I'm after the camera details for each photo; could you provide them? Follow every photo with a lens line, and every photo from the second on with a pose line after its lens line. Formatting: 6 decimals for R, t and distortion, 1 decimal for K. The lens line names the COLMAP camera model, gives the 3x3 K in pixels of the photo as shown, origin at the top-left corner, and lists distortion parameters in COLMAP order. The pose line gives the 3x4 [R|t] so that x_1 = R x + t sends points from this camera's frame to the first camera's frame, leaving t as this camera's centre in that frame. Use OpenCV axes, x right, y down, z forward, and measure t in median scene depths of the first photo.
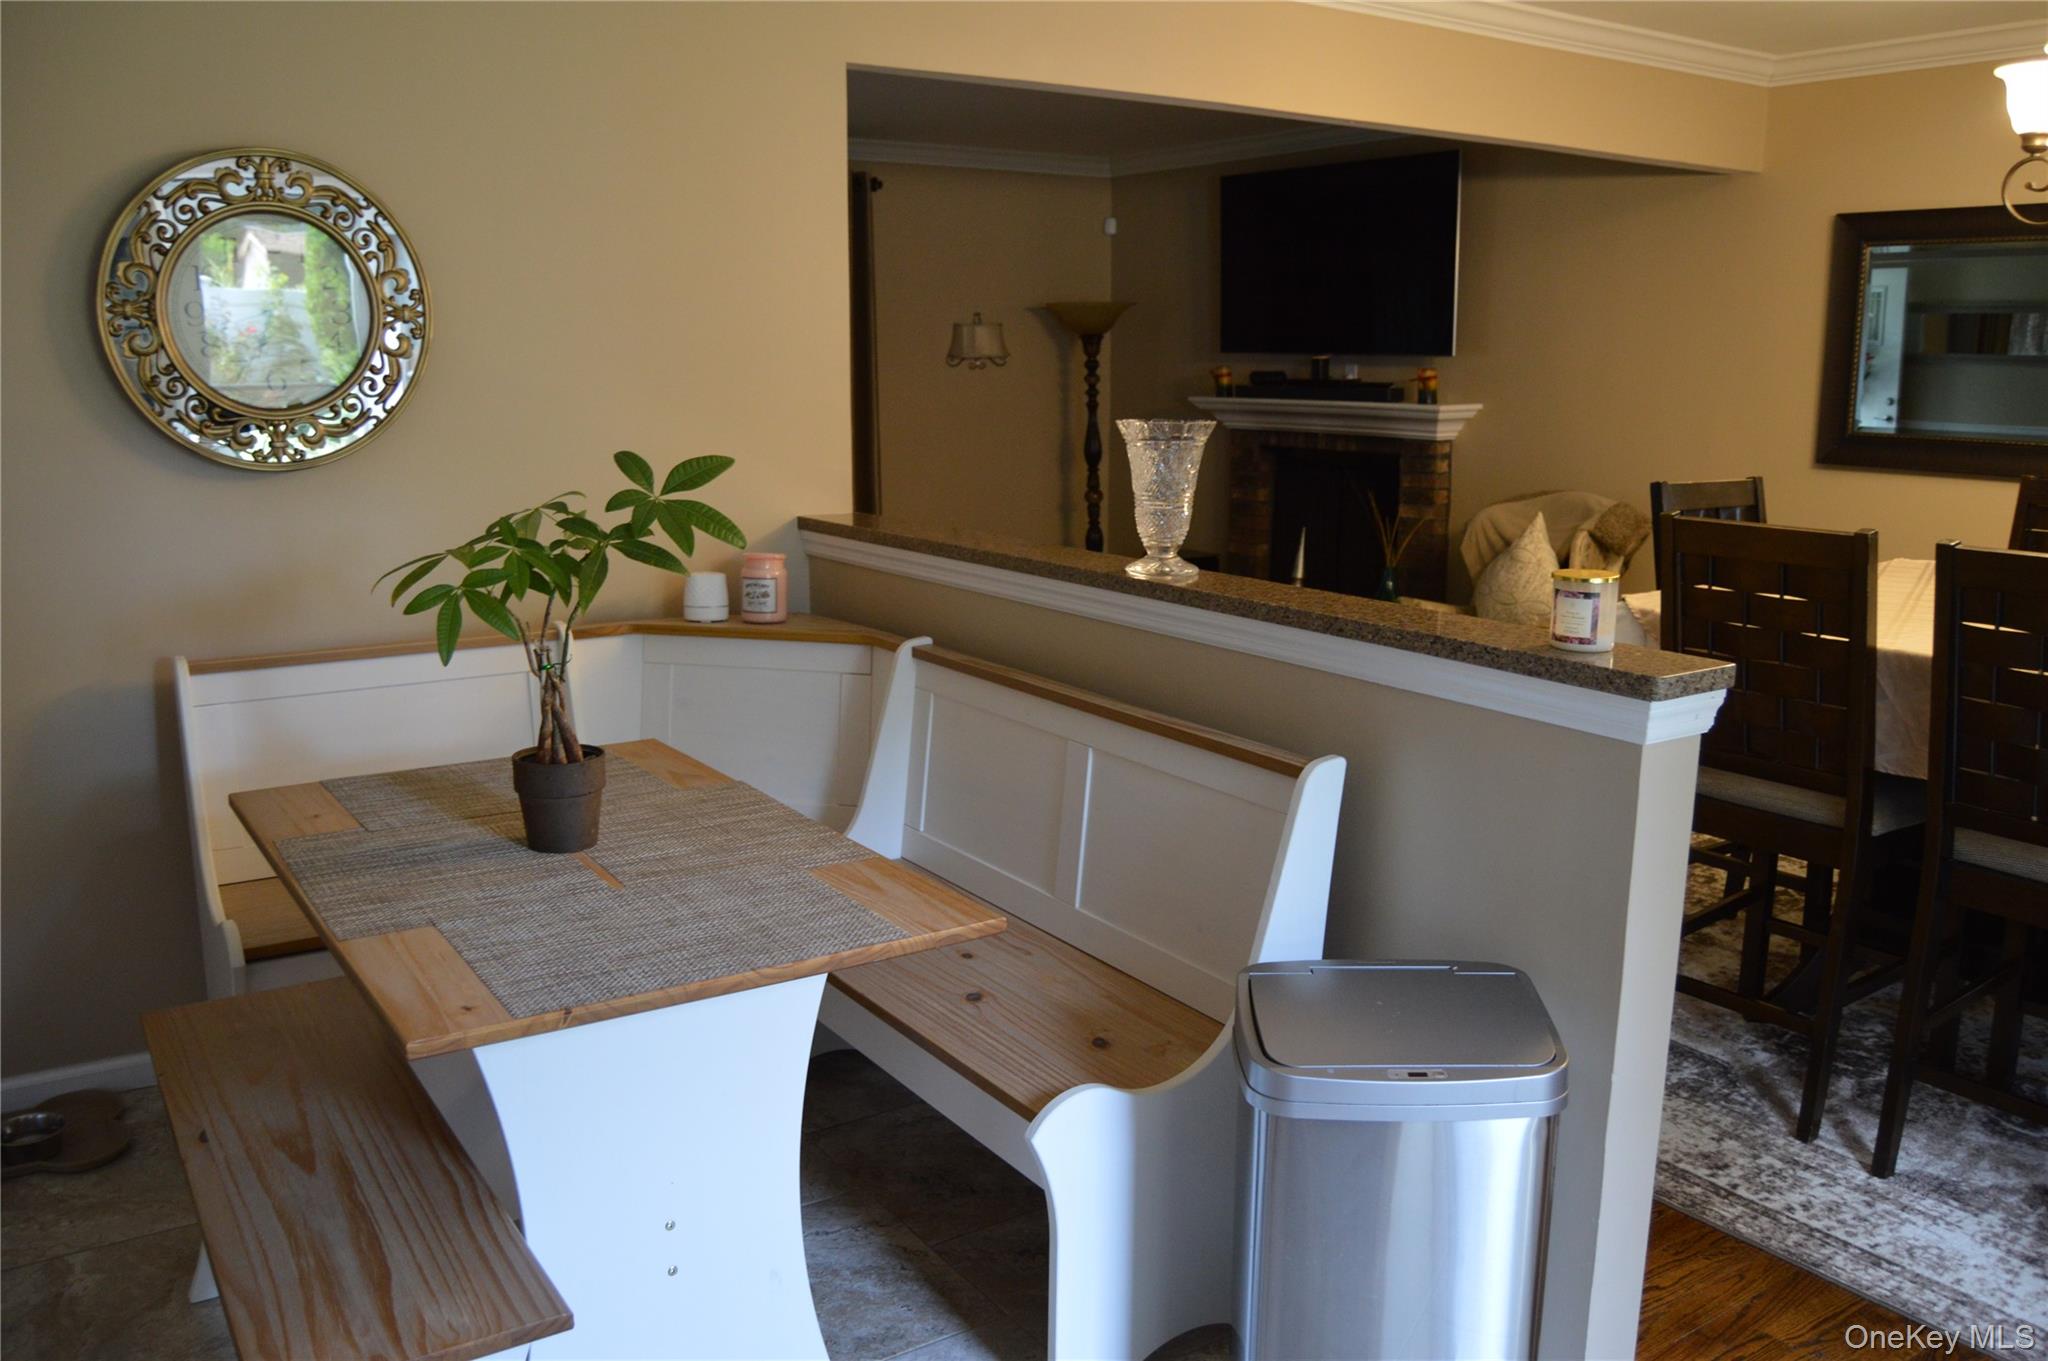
lens RADIAL K [[1607.7, 0, 1040.5], [0, 1607.7, 672.3], [0, 0, 1]] dist [-0.092592, 0.038820]
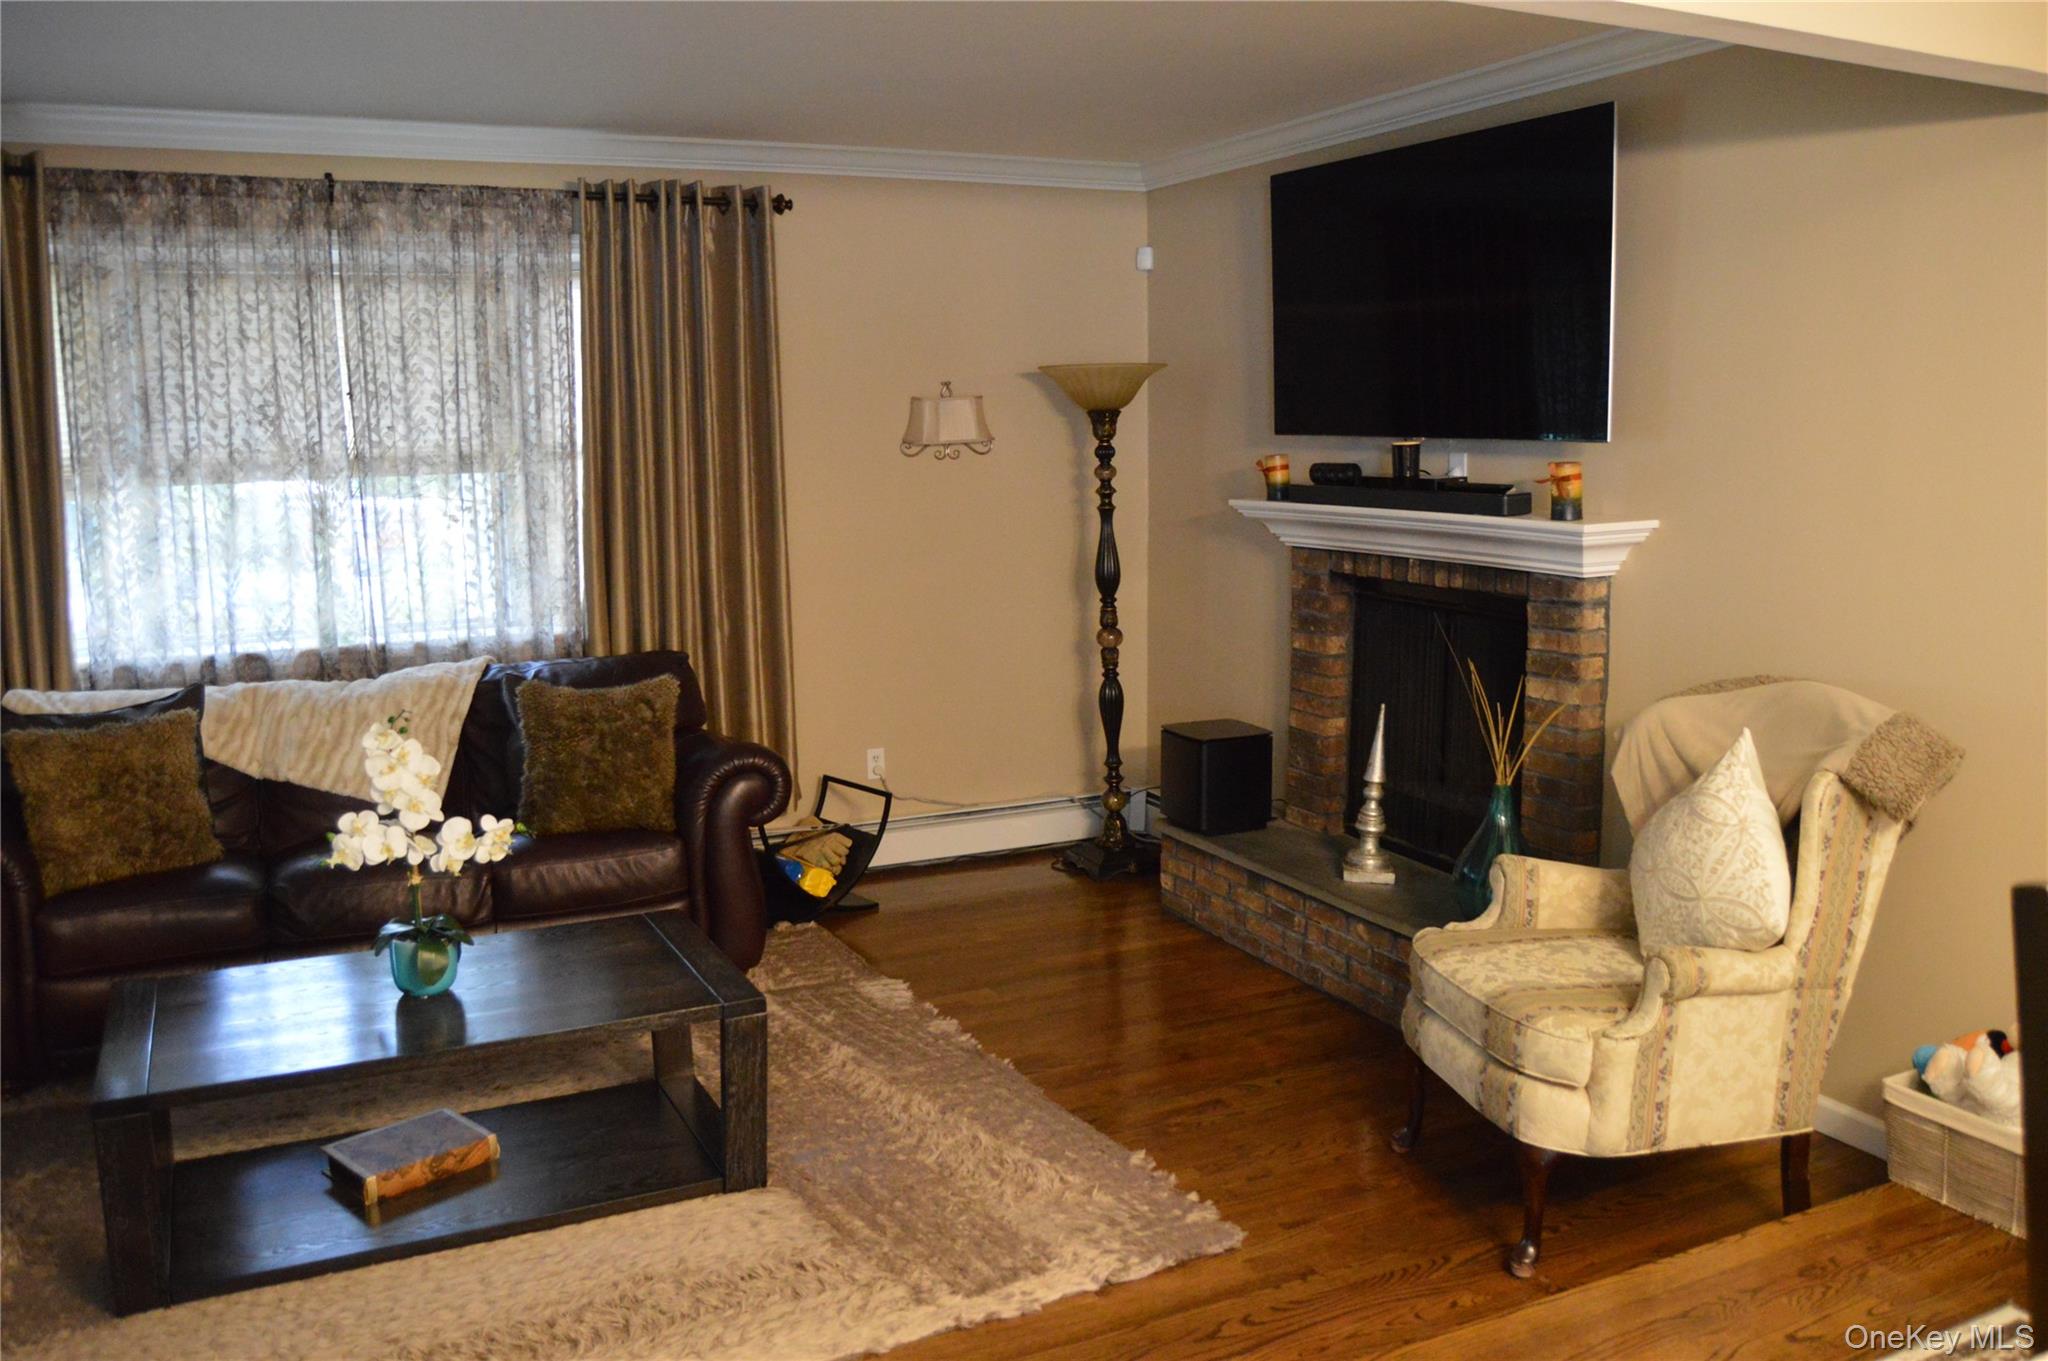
lens RADIAL K [[1607.7, 0, 1040.5], [0, 1607.7, 672.3], [0, 0, 1]] dist [-0.092592, 0.038820]
pose [[0.989324, 0.010309, -0.145370, 0.123472], [-0.015933, 0.999167, -0.037577, -0.078123], [0.144862, 0.039492, 0.988663, 0.345336]]
